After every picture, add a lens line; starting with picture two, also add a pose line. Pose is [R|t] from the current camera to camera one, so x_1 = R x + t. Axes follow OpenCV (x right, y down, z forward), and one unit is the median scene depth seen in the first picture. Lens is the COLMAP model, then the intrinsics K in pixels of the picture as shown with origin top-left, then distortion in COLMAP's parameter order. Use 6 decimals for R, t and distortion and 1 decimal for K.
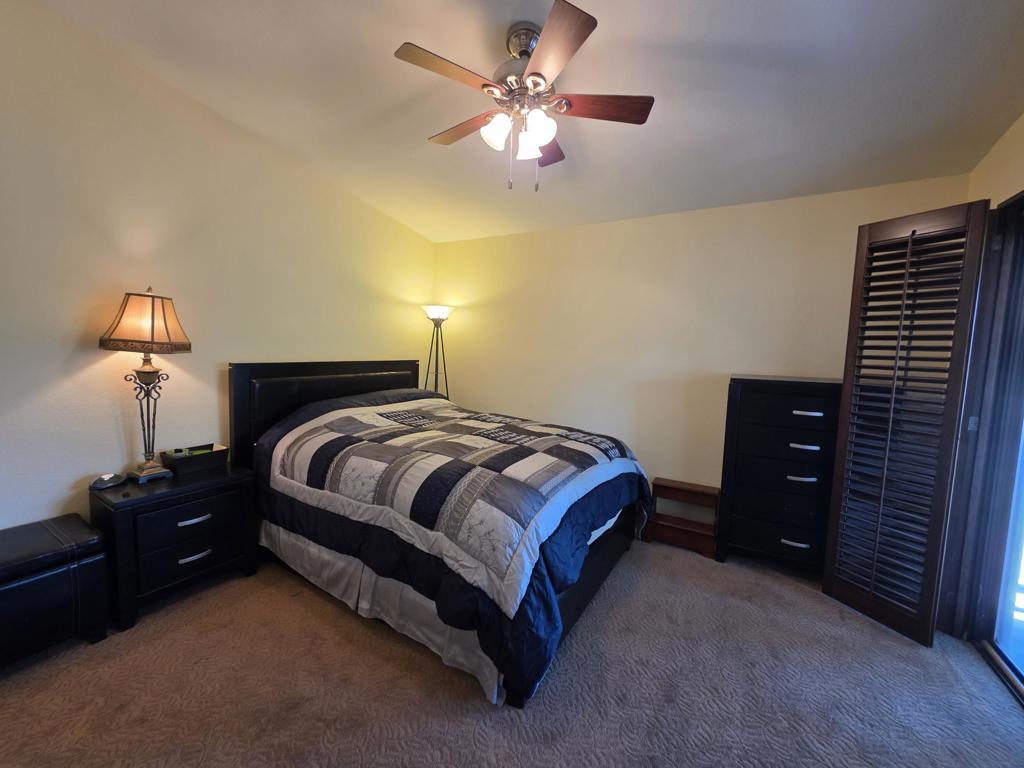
lens RADIAL K [[410.4, 0, 511.9], [0, 410.4, 381.1], [0, 0, 1]] dist [0.001053, 0.000037]
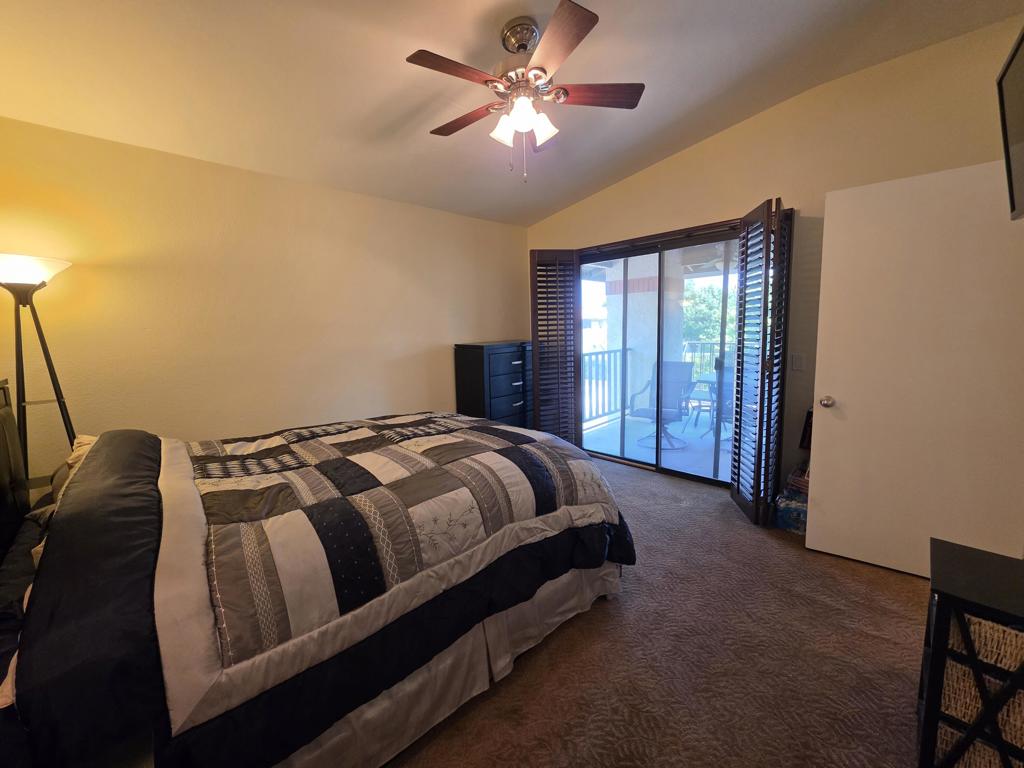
lens RADIAL K [[410.4, 0, 511.9], [0, 410.4, 381.1], [0, 0, 1]] dist [0.001053, 0.000037]
pose [[0.247652, -0.162226, 0.955171, -0.963062], [0.120834, 0.983356, 0.135683, -0.080647], [-0.961284, 0.081815, 0.263133, 0.697341]]
